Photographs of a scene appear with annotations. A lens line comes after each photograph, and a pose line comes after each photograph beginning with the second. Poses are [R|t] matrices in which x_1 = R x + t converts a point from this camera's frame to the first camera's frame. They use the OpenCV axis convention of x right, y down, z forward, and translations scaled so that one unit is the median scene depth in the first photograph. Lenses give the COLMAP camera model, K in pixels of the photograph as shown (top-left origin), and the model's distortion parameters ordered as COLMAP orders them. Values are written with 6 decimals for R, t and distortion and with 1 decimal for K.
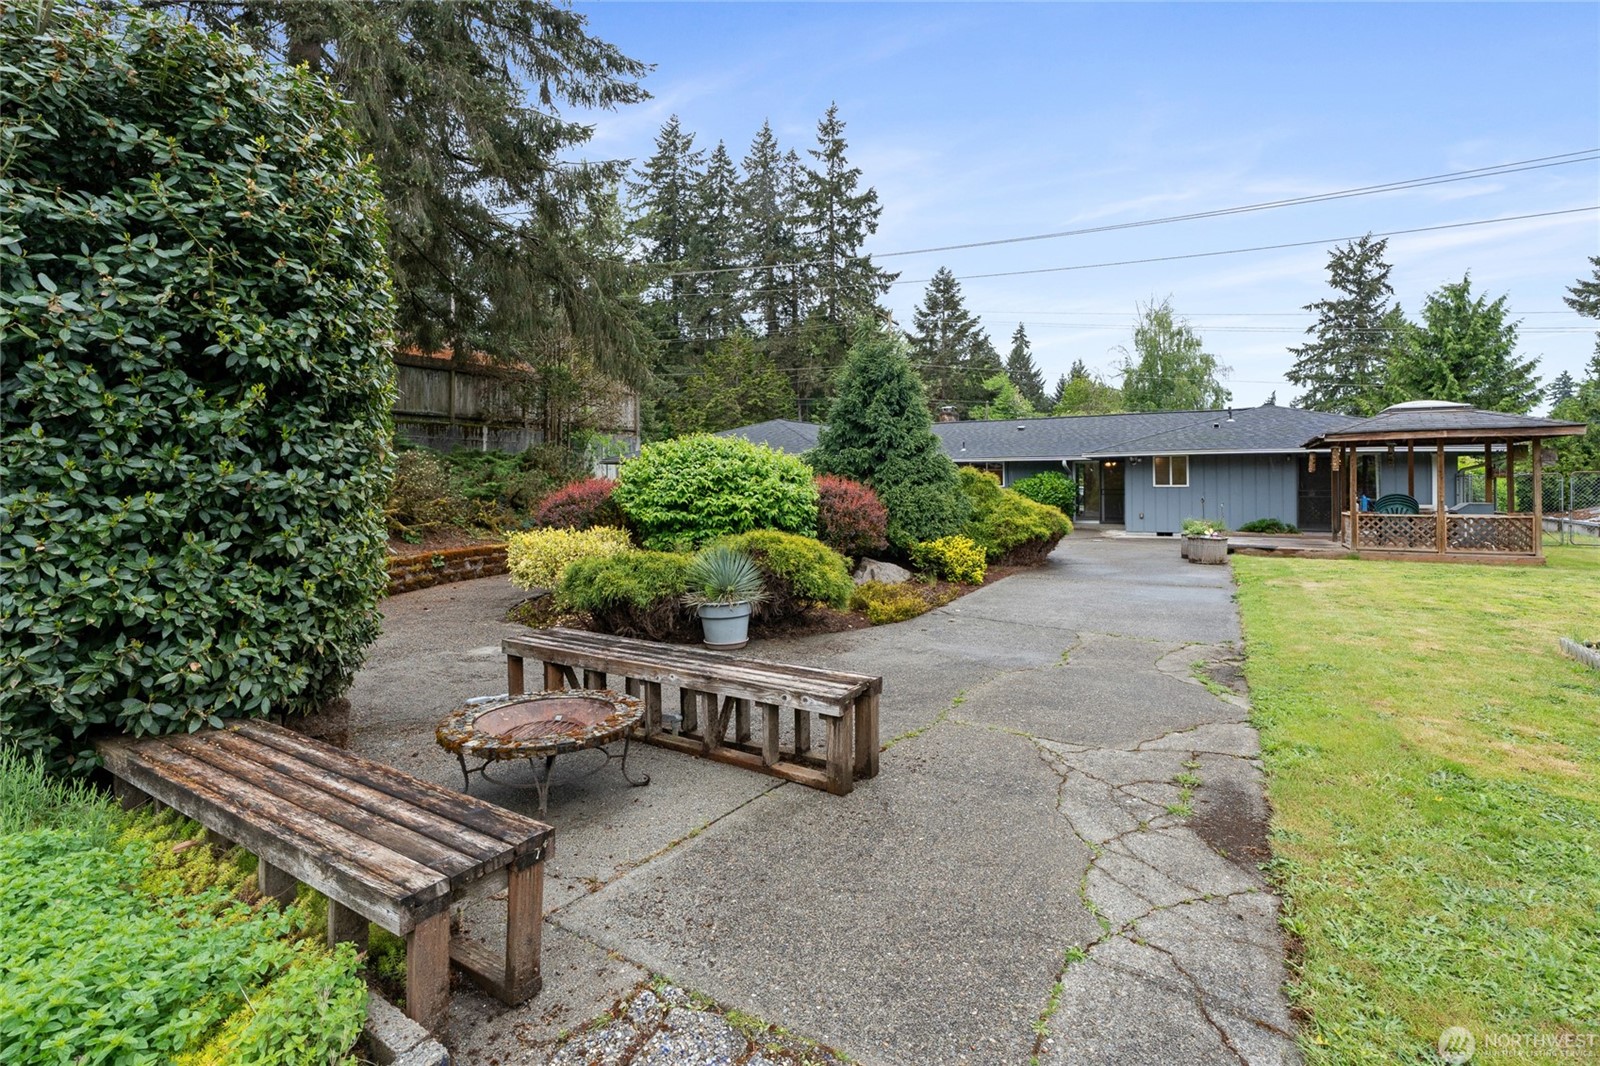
lens RADIAL K [[715.6, 0, 816.7], [0, 715.6, 473.9], [0, 0, 1]] dist [-0.004643, 0.000954]
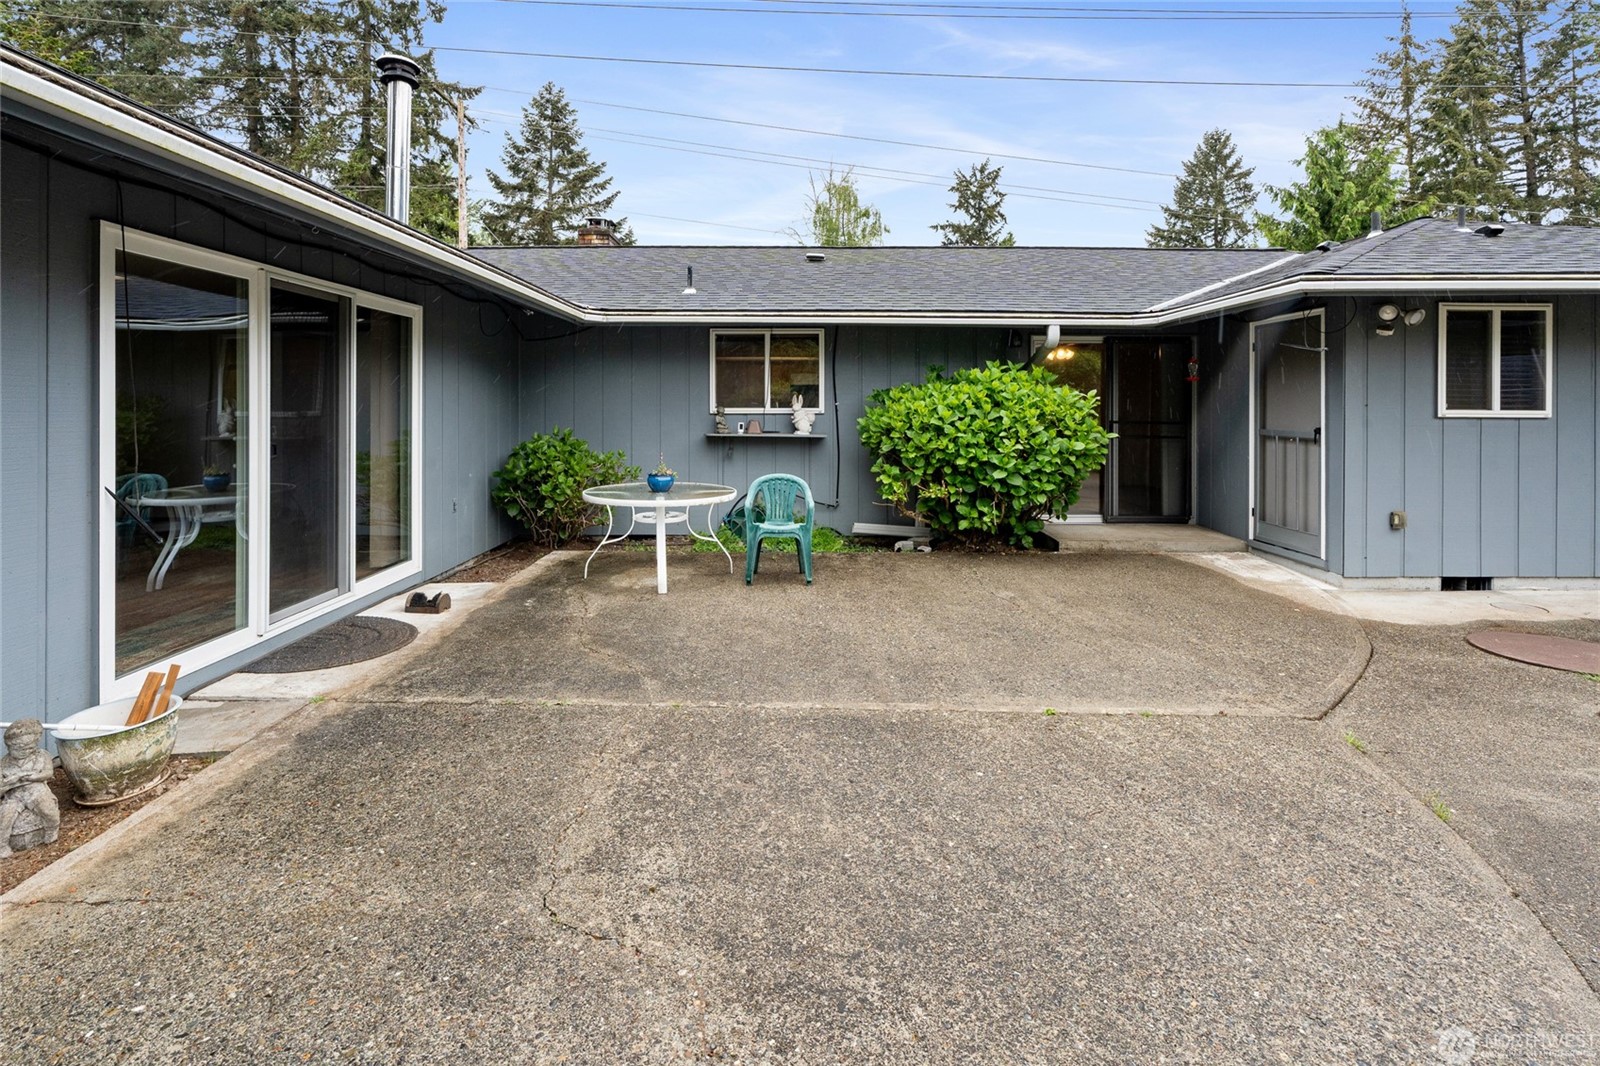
lens RADIAL K [[770.4, 0, 804.0], [0, 770.4, 404.3], [0, 0, 1]] dist [-0.000941, 0.000480]
pose [[0.871635, 0.010968, 0.490032, 0.029283], [-0.015916, 0.999856, 0.005931, 0.004050], [-0.489897, -0.012969, 0.871684, 0.222953]]
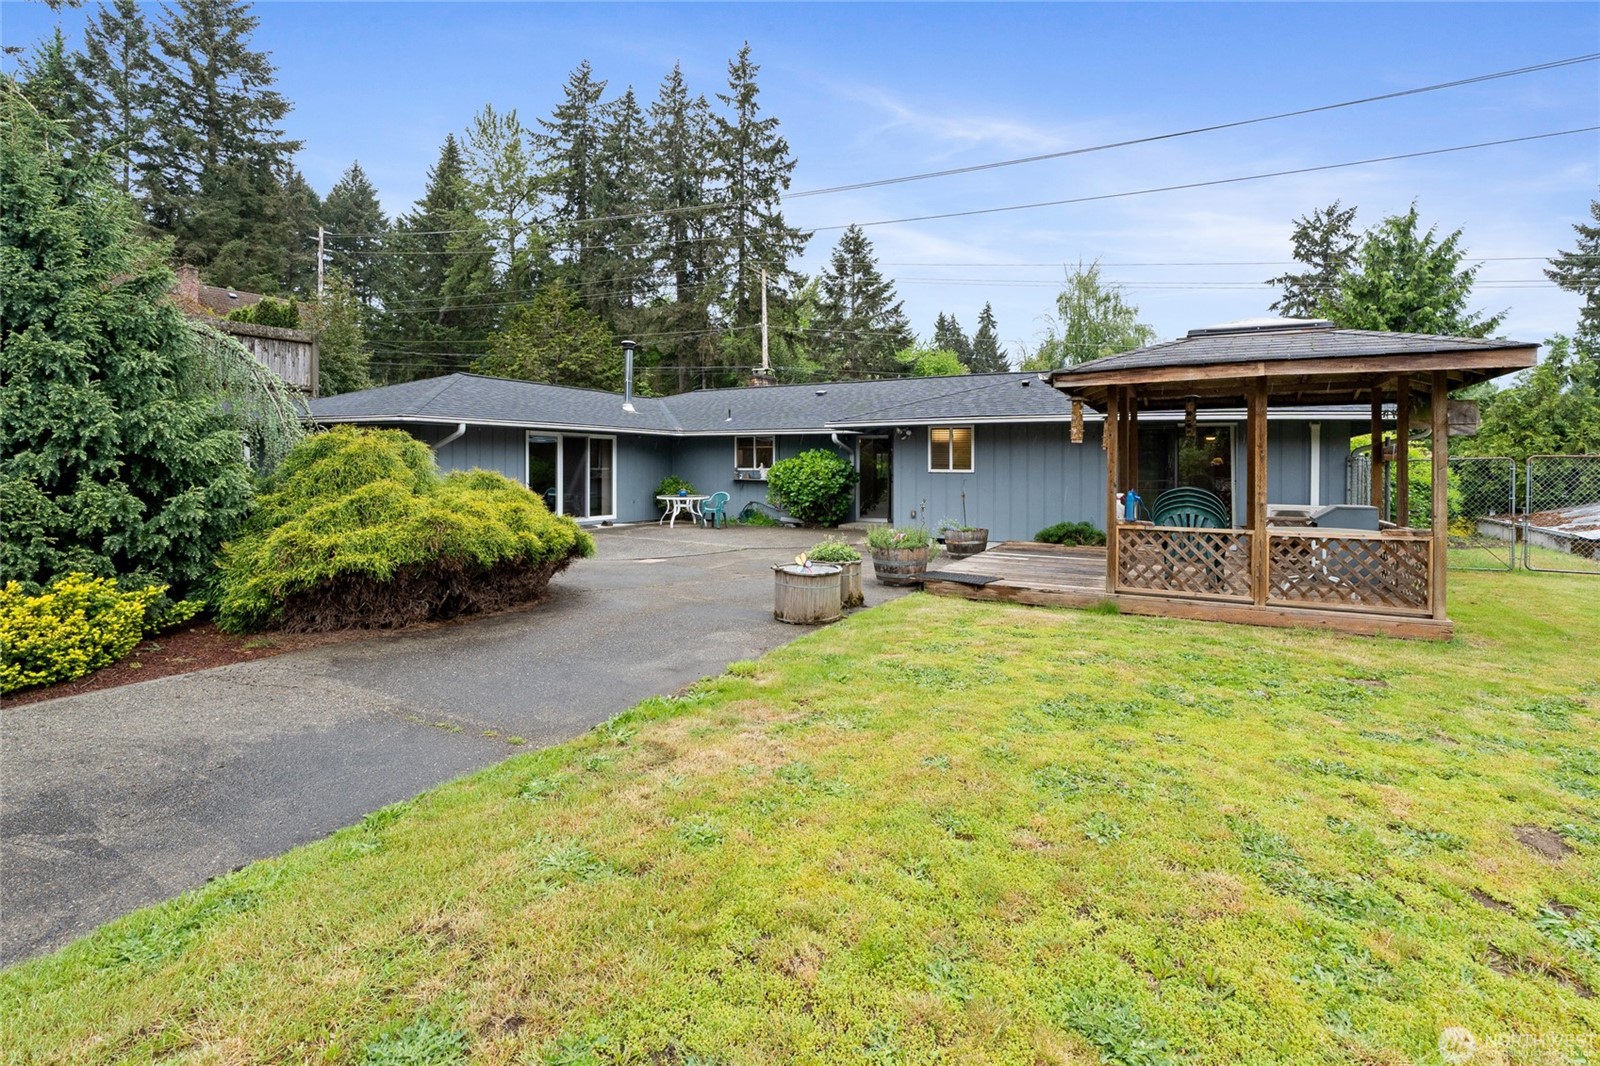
lens RADIAL K [[730.2, 0, 796.5], [0, 730.2, 466.0], [0, 0, 1]] dist [-0.001790, 0.000334]
pose [[0.999862, 0.012104, 0.011374, 0.087241], [-0.012244, 0.999850, 0.012240, 0.001397], [-0.011224, -0.012378, 0.999860, 0.078221]]
